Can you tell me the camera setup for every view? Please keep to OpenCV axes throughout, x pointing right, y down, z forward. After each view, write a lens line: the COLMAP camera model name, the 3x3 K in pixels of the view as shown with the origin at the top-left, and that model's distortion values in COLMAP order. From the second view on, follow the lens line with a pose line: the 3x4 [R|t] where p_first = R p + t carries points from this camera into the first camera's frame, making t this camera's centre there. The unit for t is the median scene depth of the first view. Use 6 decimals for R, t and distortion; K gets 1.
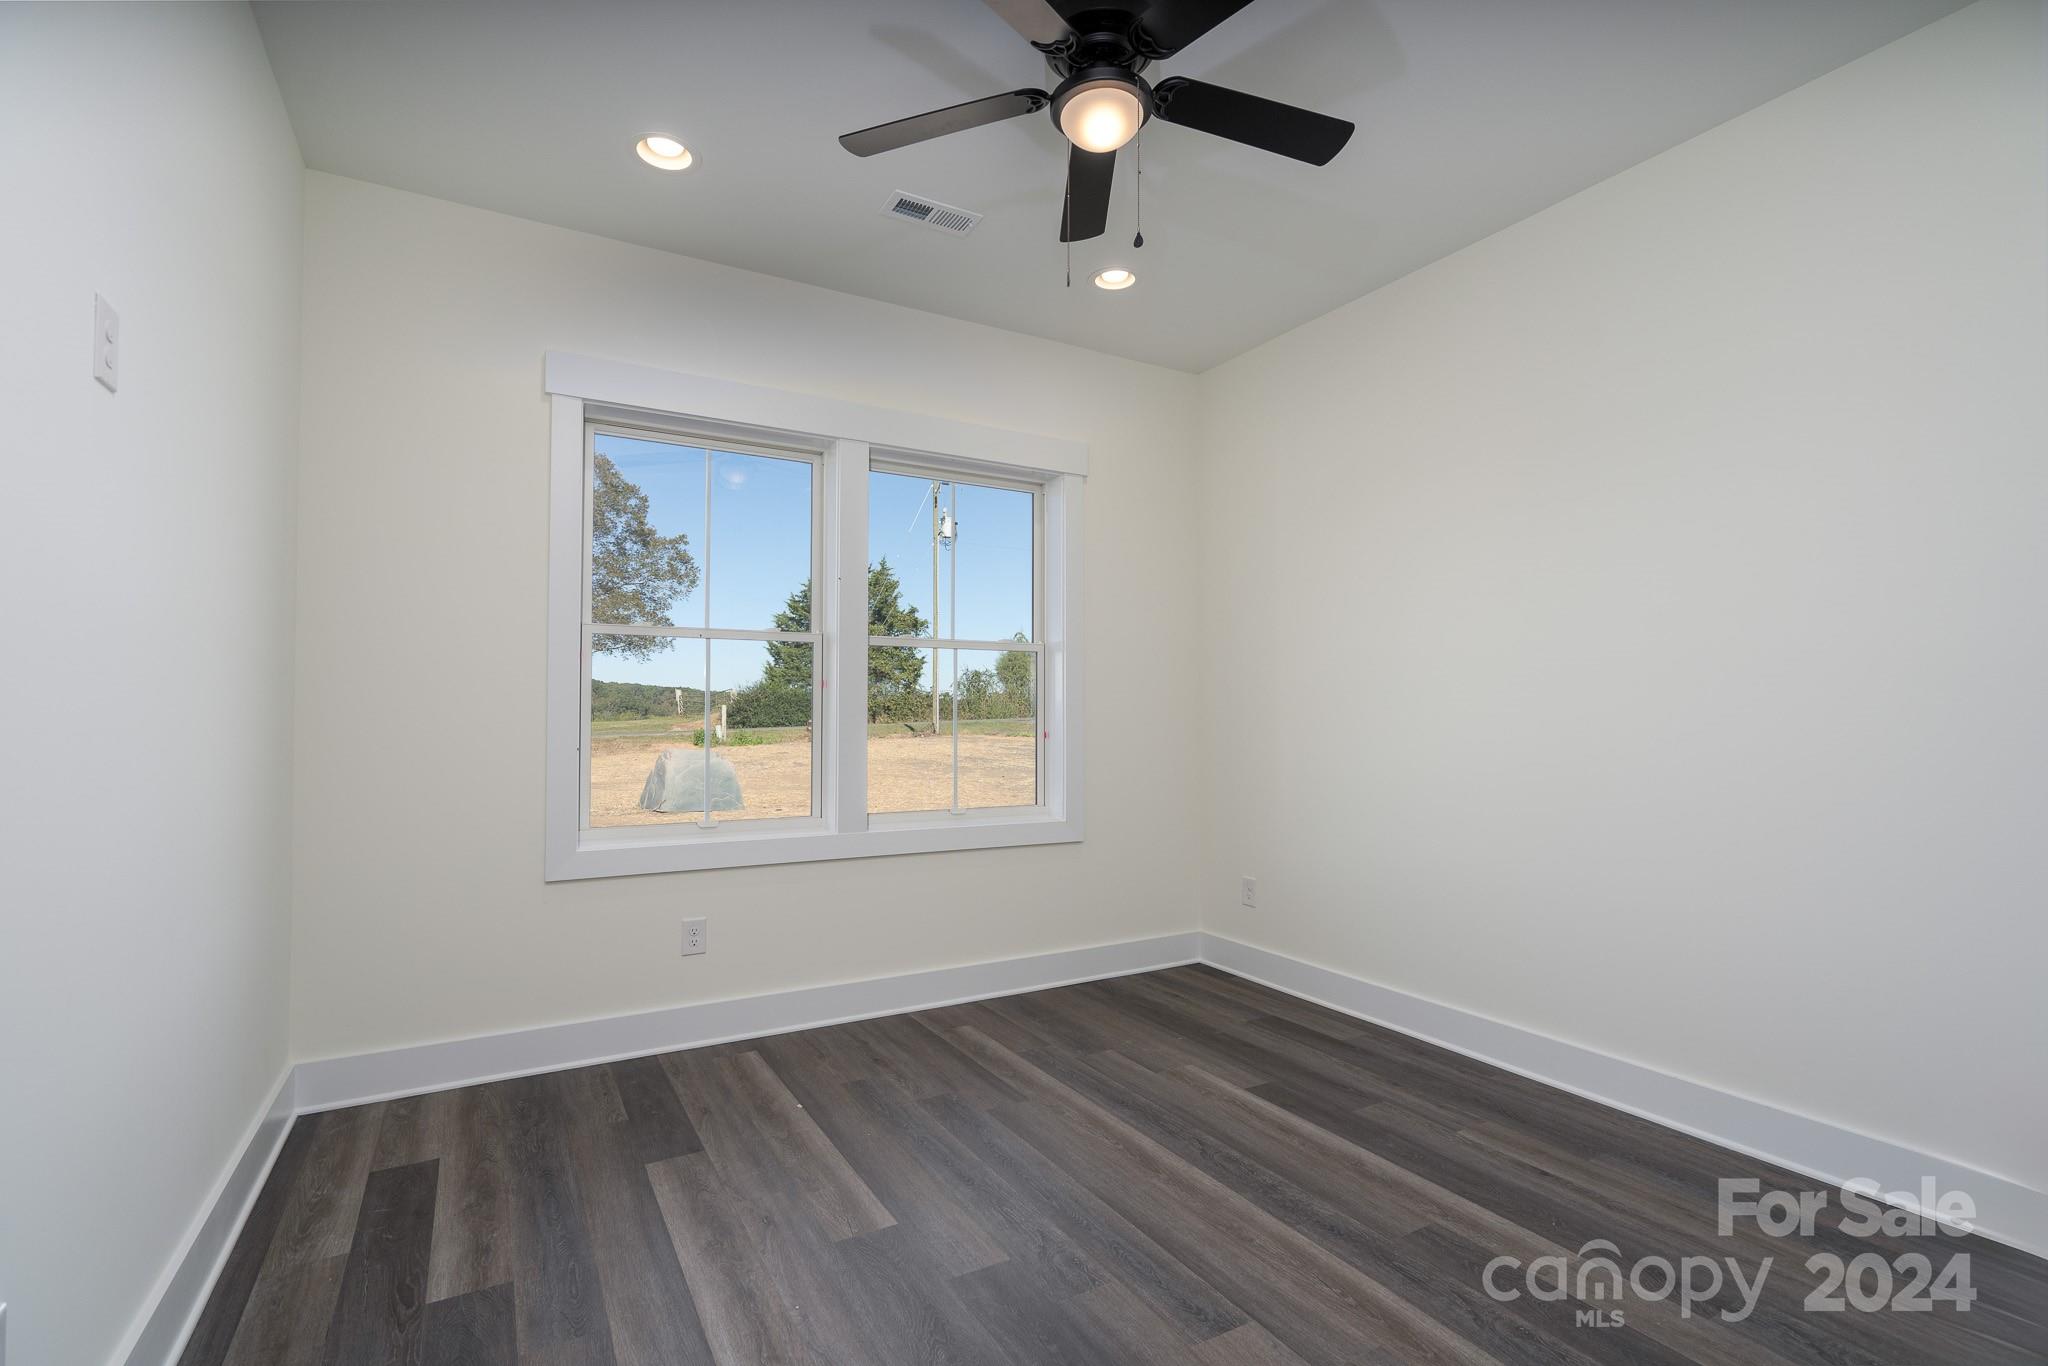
lens RADIAL K [[935.1, 0, 1005.8], [0, 935.1, 696.6], [0, 0, 1]] dist [0.000931, 0.000484]
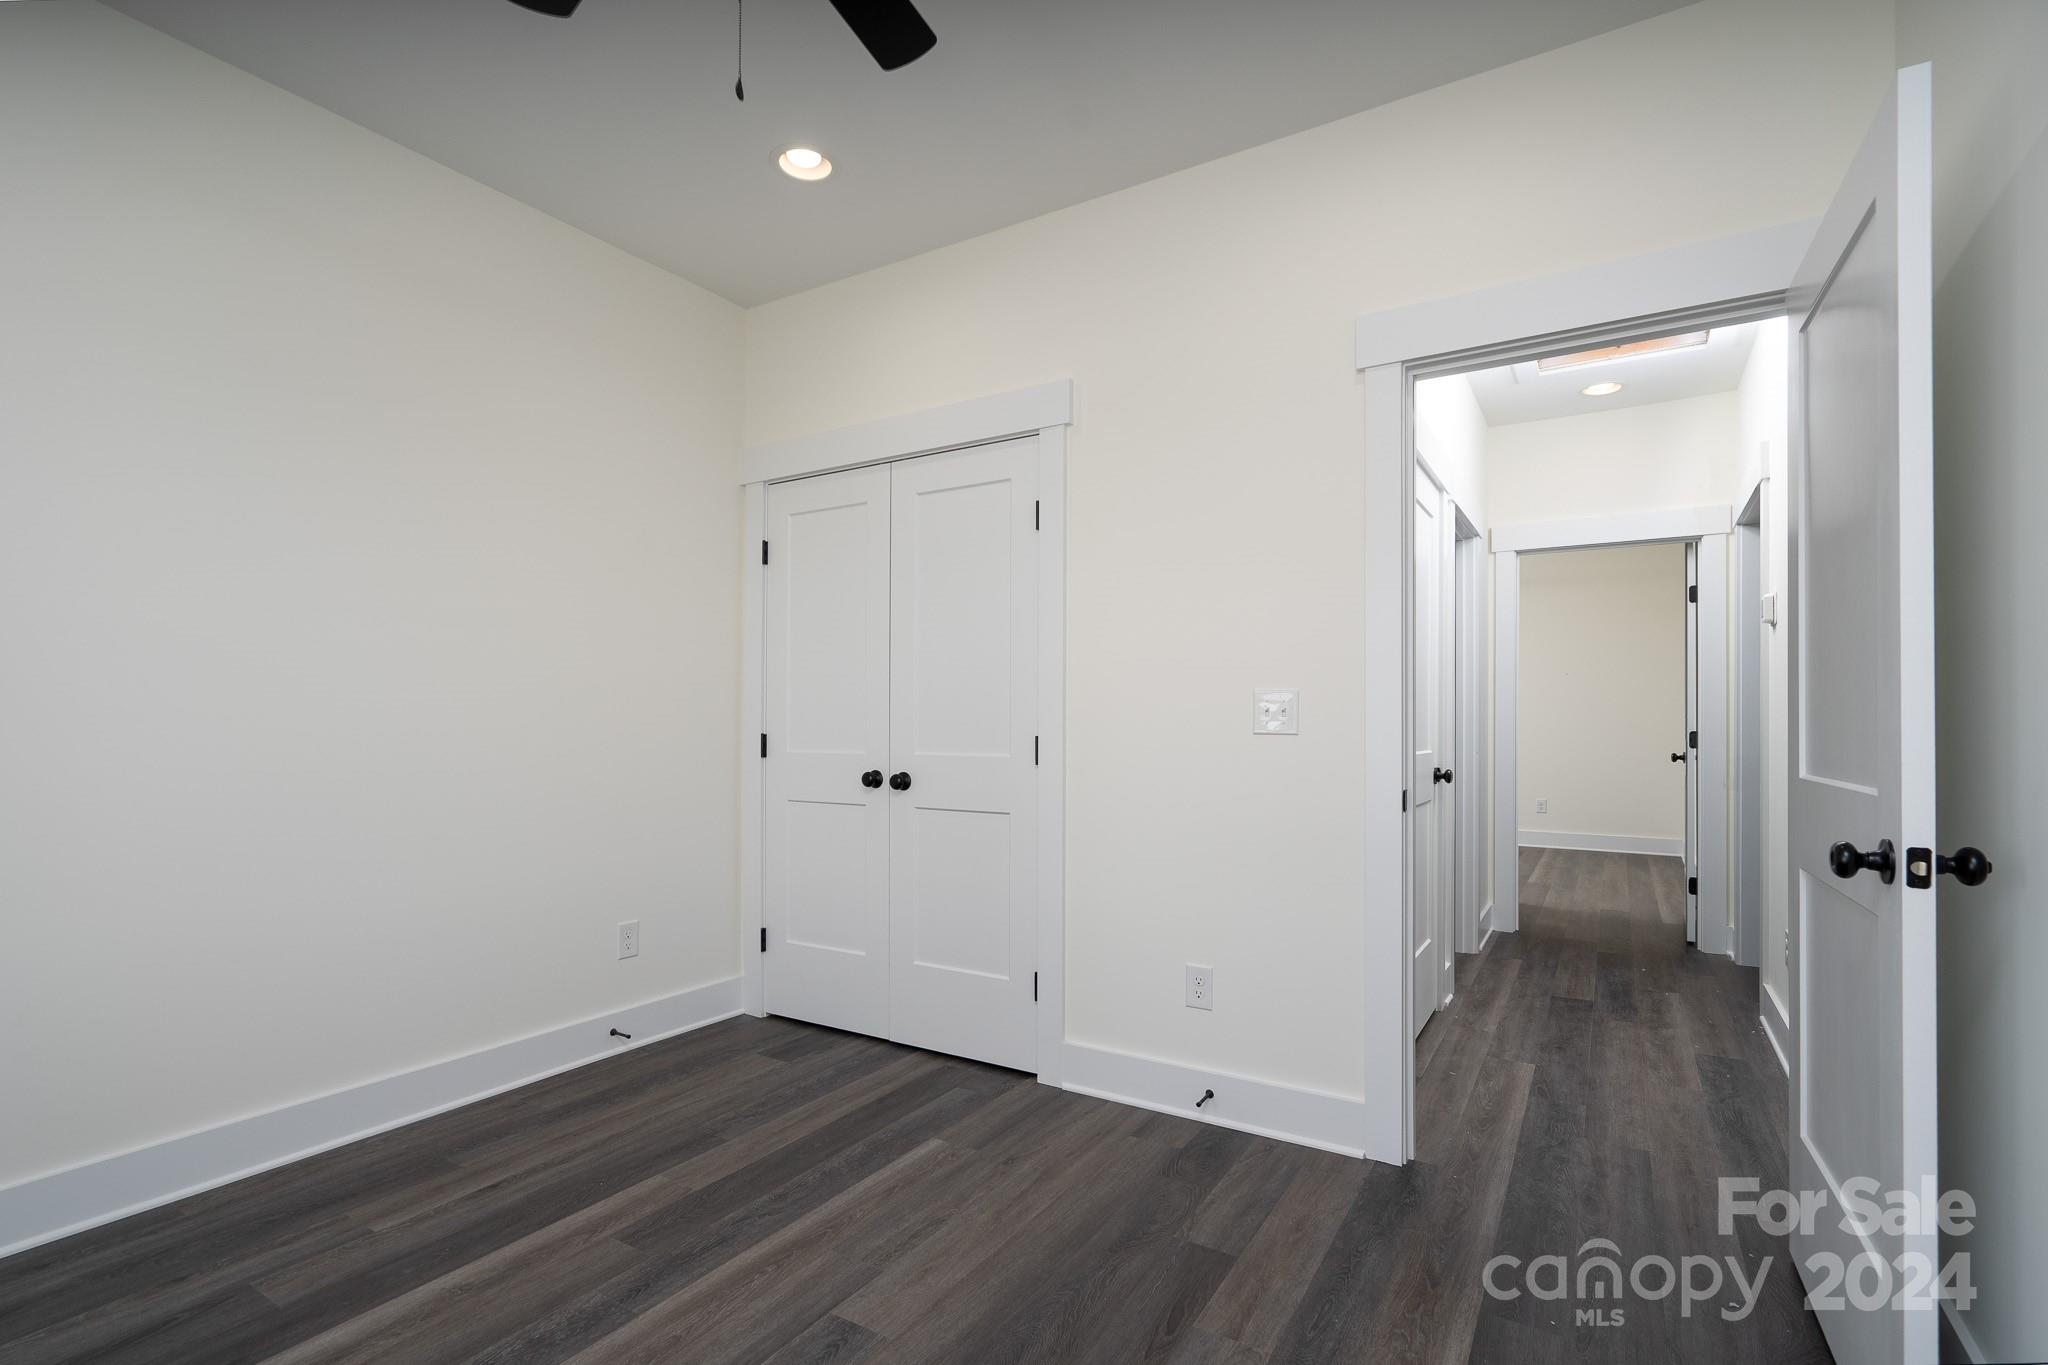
lens RADIAL K [[935.1, 0, 1005.8], [0, 935.1, 696.1], [0, 0, 1]] dist [0.000931, 0.000484]
pose [[-0.470441, 0.023054, 0.882130, -0.564936], [-0.019376, 0.999148, -0.036445, 0.017846], [-0.882219, -0.034237, -0.469593, 1.008220]]
